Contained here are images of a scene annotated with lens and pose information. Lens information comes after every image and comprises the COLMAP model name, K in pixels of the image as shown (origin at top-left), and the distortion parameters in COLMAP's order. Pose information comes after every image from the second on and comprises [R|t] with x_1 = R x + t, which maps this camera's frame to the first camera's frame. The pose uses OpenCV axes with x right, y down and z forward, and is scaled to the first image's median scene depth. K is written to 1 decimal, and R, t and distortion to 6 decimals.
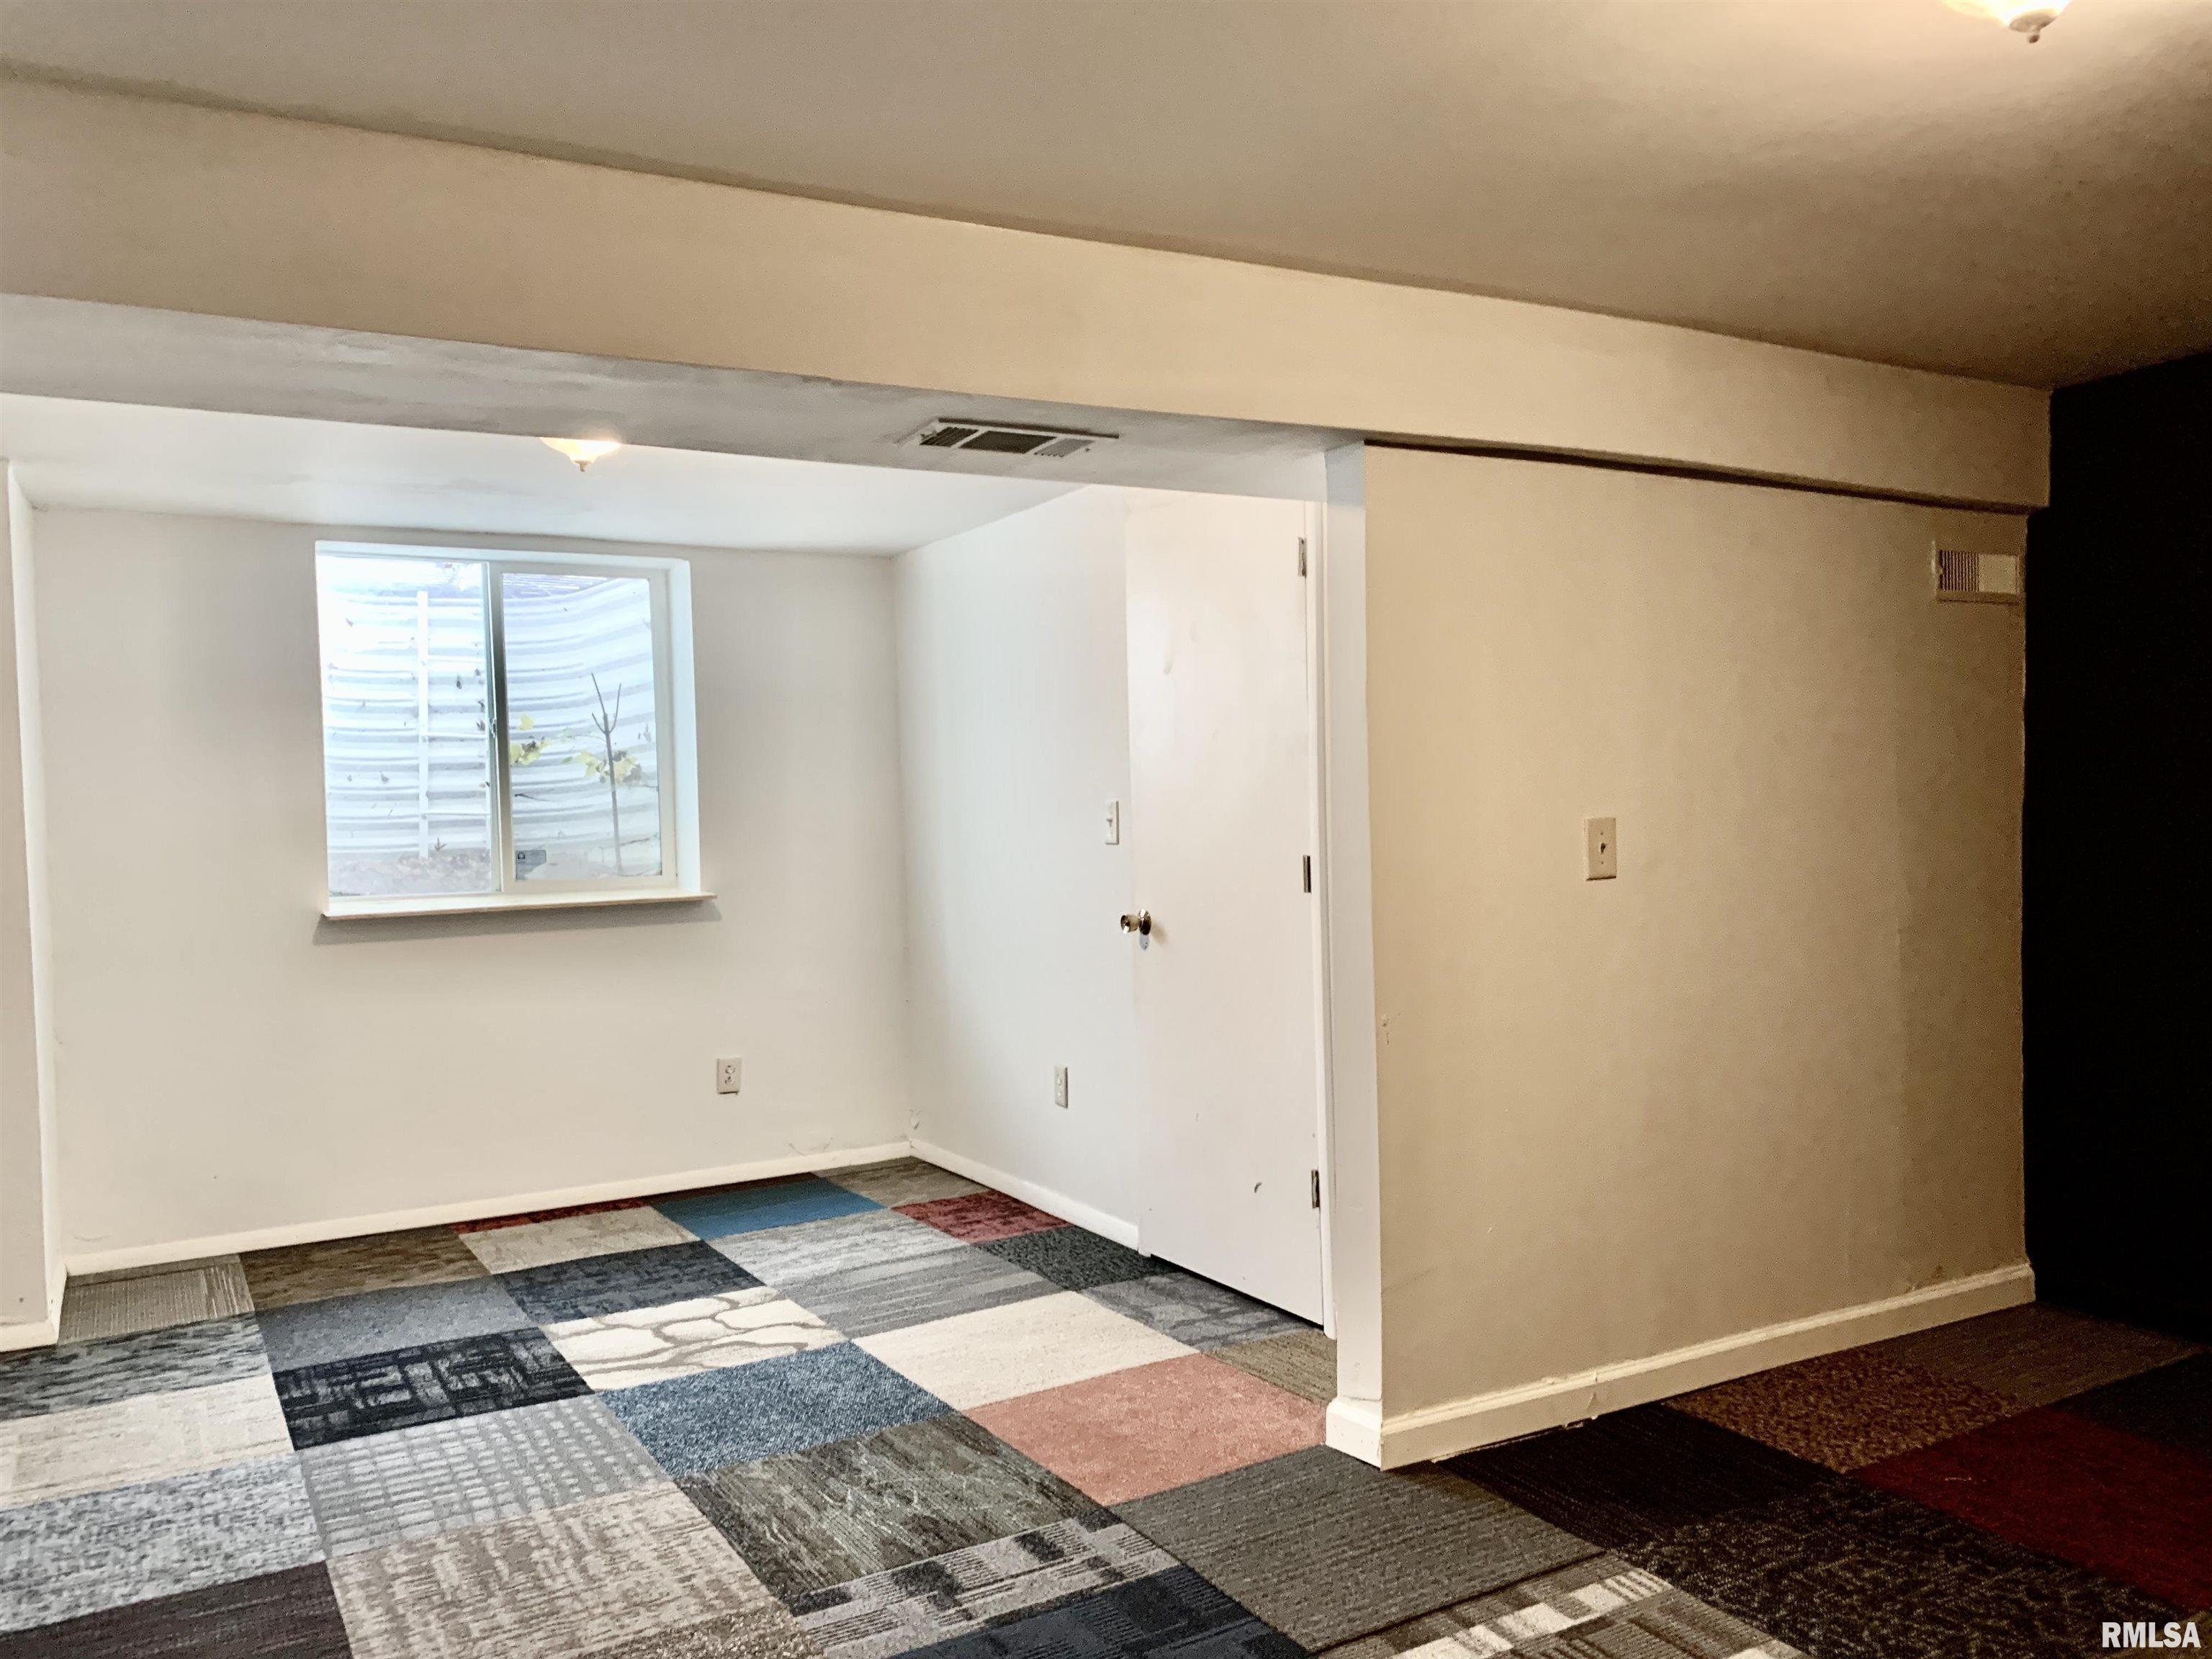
lens RADIAL K [[1672.1, 0, 1103.2], [0, 1672.1, 834.3], [0, 0, 1]] dist [0.017608, -0.022556]
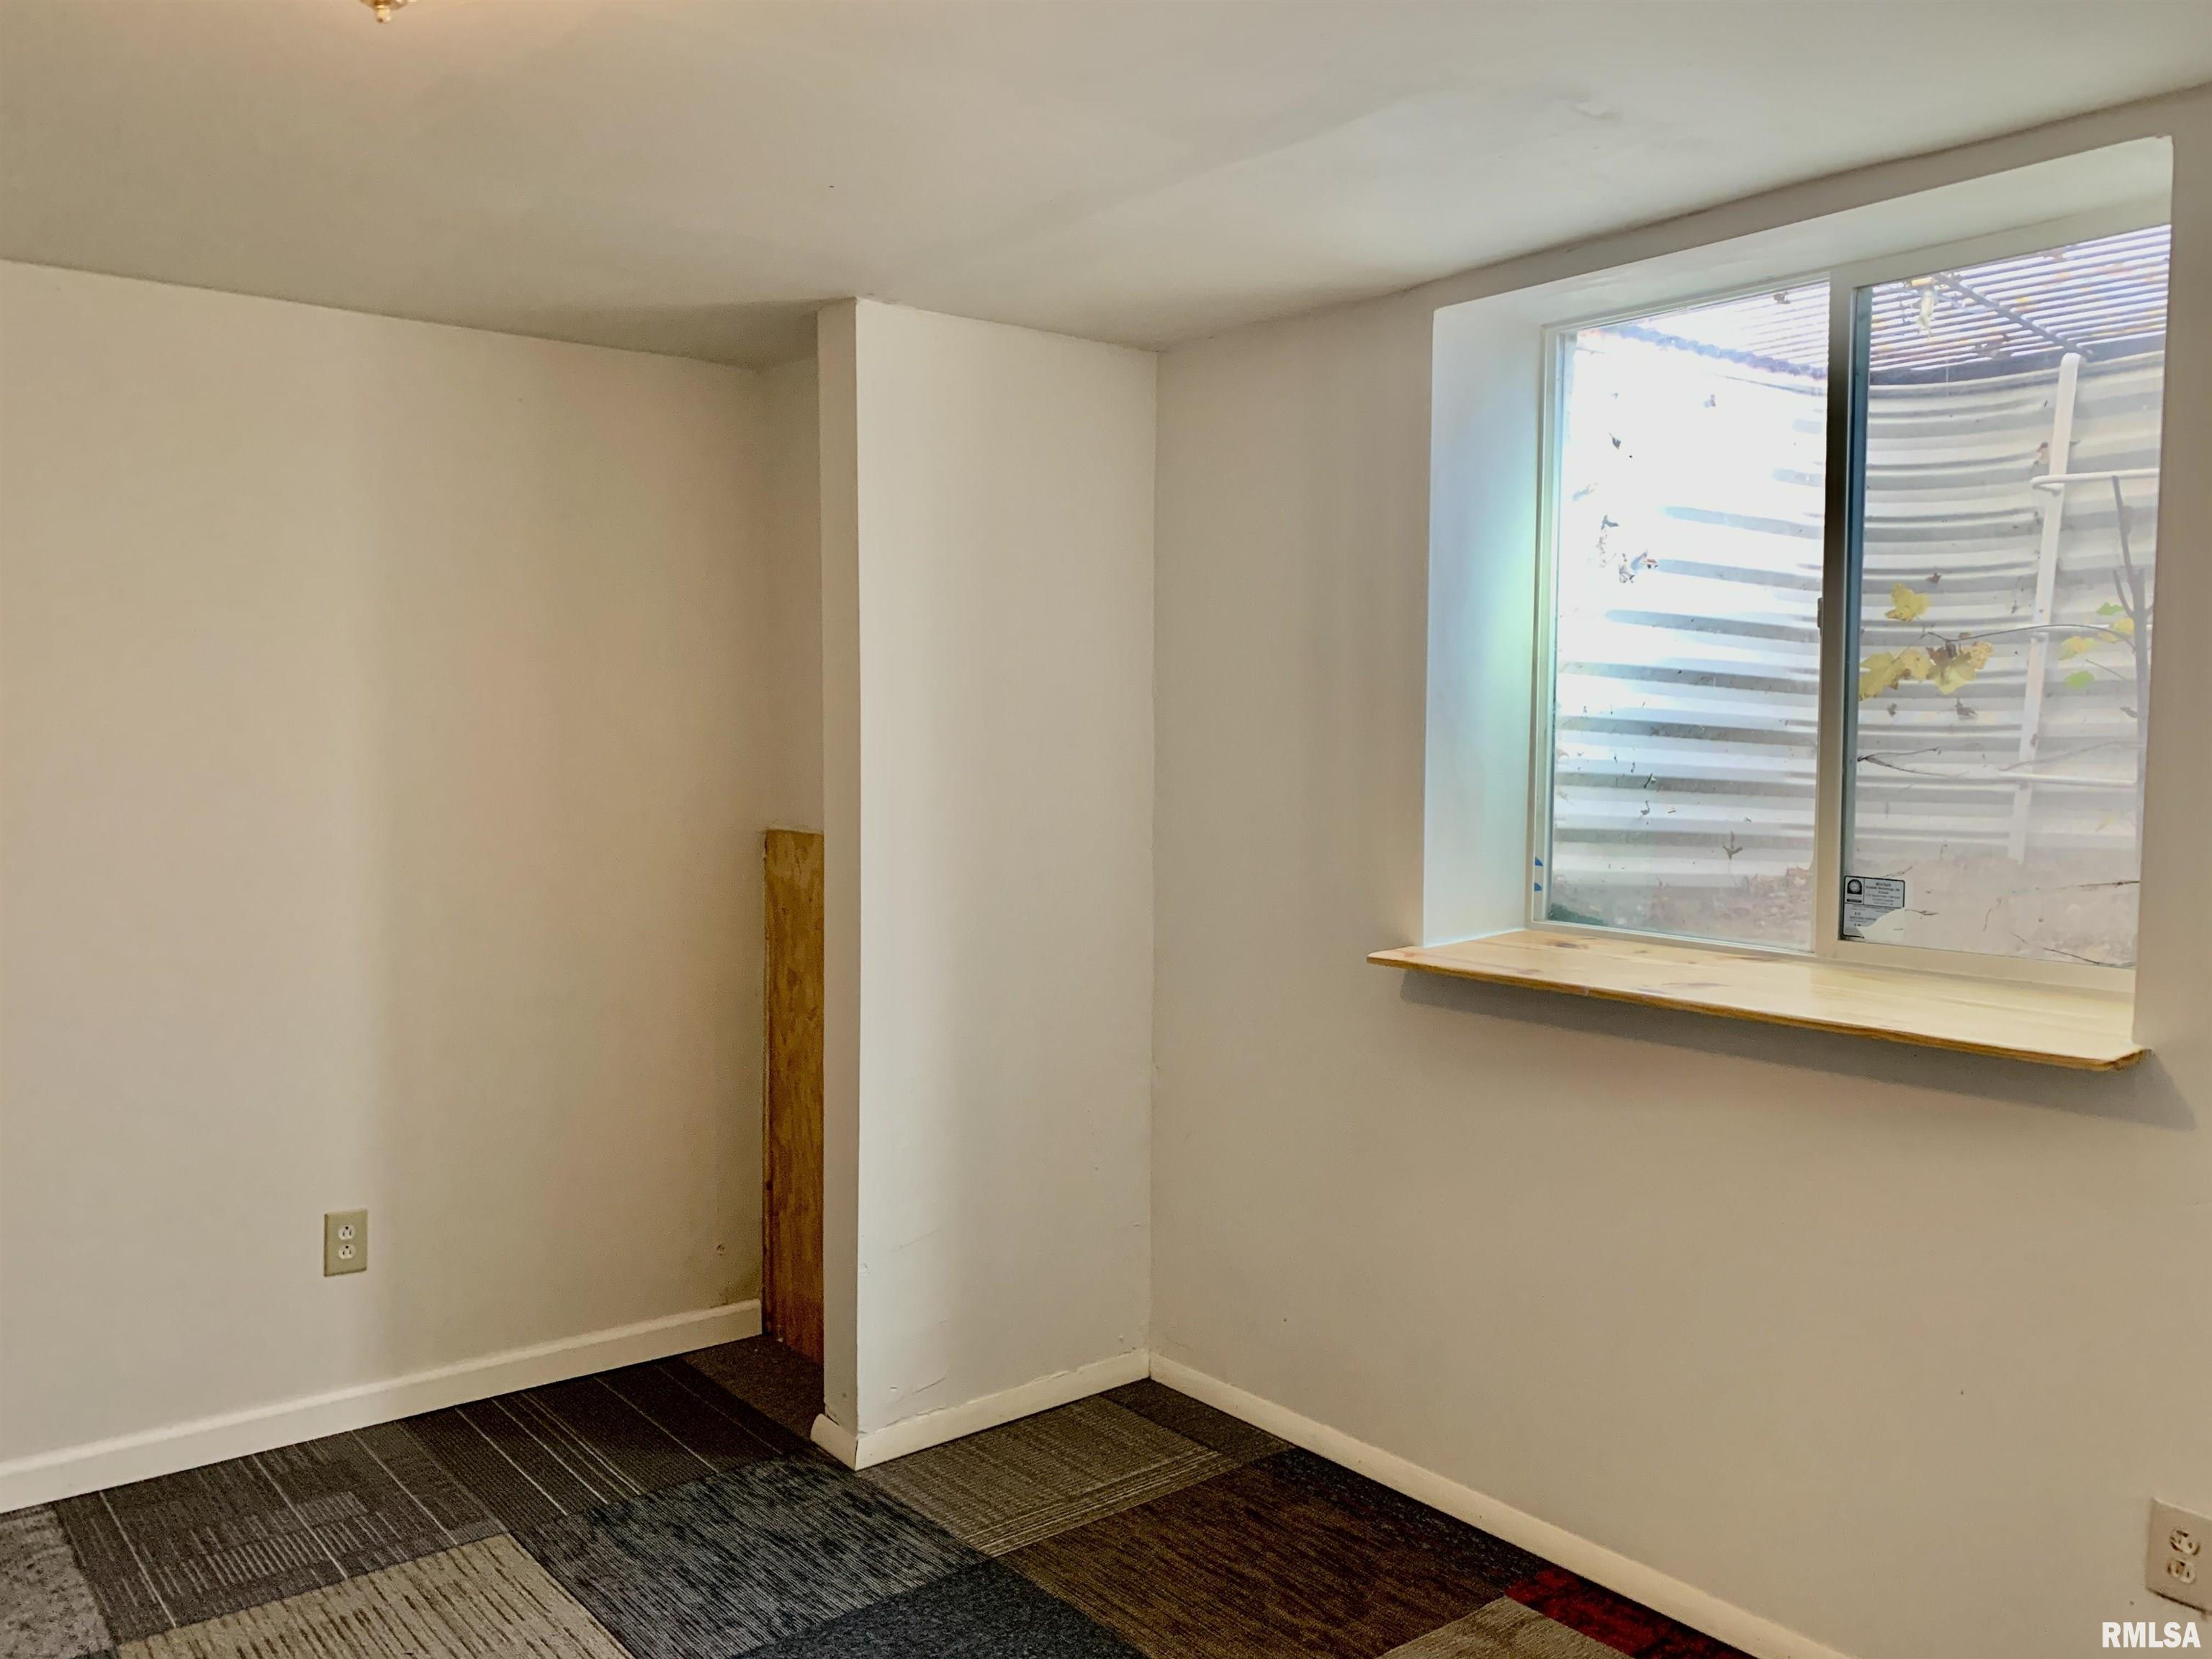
lens RADIAL K [[1672.1, 0, 1104.0], [0, 1672.1, 817.6], [0, 0, 1]] dist [0.017608, -0.022556]
pose [[0.158189, 0.081177, -0.984066, 0.084131], [-0.026187, 0.996609, 0.078002, -0.038040], [0.987062, 0.013431, 0.159778, 0.712183]]
